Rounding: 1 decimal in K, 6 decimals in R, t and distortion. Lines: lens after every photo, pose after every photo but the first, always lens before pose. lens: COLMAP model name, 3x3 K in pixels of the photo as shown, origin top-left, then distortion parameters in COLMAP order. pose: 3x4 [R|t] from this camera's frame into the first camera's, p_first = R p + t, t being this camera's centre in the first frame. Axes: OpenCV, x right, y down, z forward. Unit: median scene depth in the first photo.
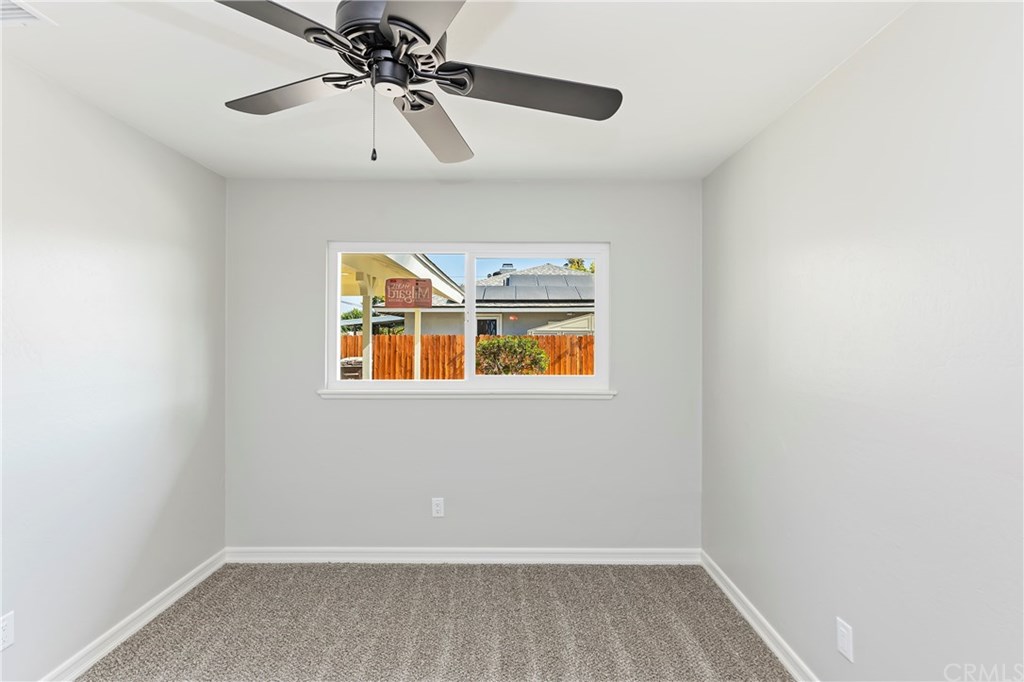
lens RADIAL K [[462.8, 0, 514.8], [0, 462.8, 337.1], [0, 0, 1]] dist [0.007858, -0.001739]
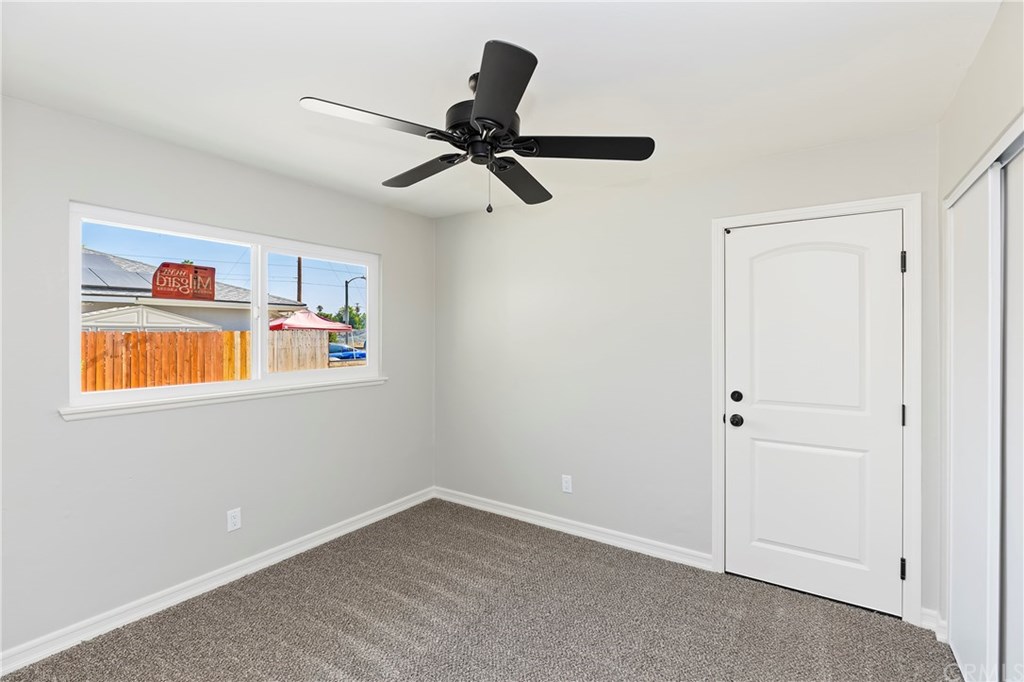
lens RADIAL K [[462.8, 0, 490.2], [0, 462.8, 334.2], [0, 0, 1]] dist [0.007858, -0.001739]
pose [[0.598154, -0.007706, 0.801344, -0.579238], [0.005728, 0.999969, 0.005341, -0.000751], [-0.801361, 0.001395, 0.598180, 0.043216]]
